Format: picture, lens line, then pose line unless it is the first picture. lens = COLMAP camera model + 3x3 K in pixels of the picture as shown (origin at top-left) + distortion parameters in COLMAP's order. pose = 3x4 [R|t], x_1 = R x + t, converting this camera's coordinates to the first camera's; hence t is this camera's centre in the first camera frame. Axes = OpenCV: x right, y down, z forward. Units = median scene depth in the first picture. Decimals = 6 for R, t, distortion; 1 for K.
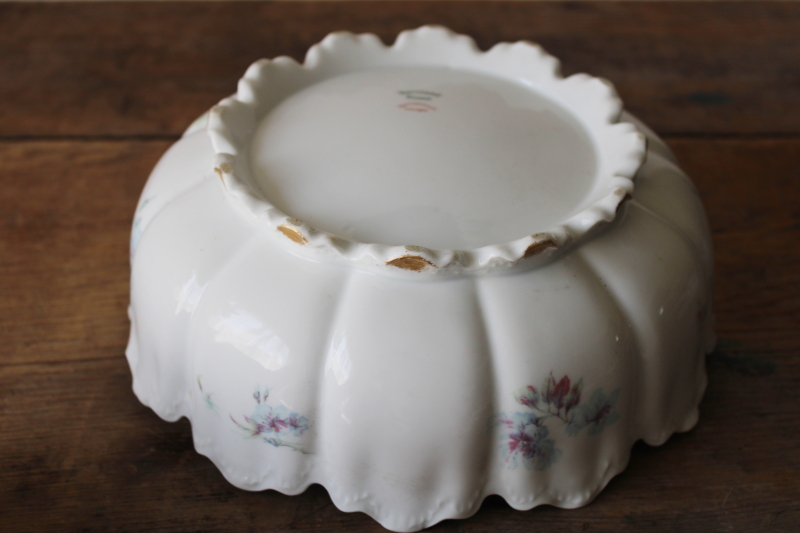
lens RADIAL K [[1114.0, 0, 400.0], [0, 1114.0, 266.5], [0, 0, 1]] dist [-0.040105, 0.026612]
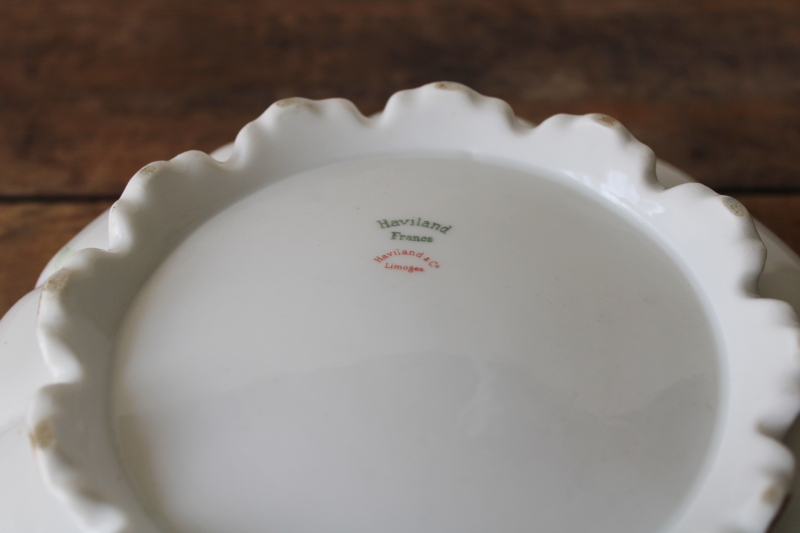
lens RADIAL K [[1114.0, 0, 400.0], [0, 1114.0, 266.5], [0, 0, 1]] dist [-0.040105, 0.026612]
pose [[0.998399, -0.003181, -0.056473, 0.046883], [0.009759, 0.993132, 0.116590, -0.218580], [0.055714, -0.116954, 0.991573, 0.448178]]
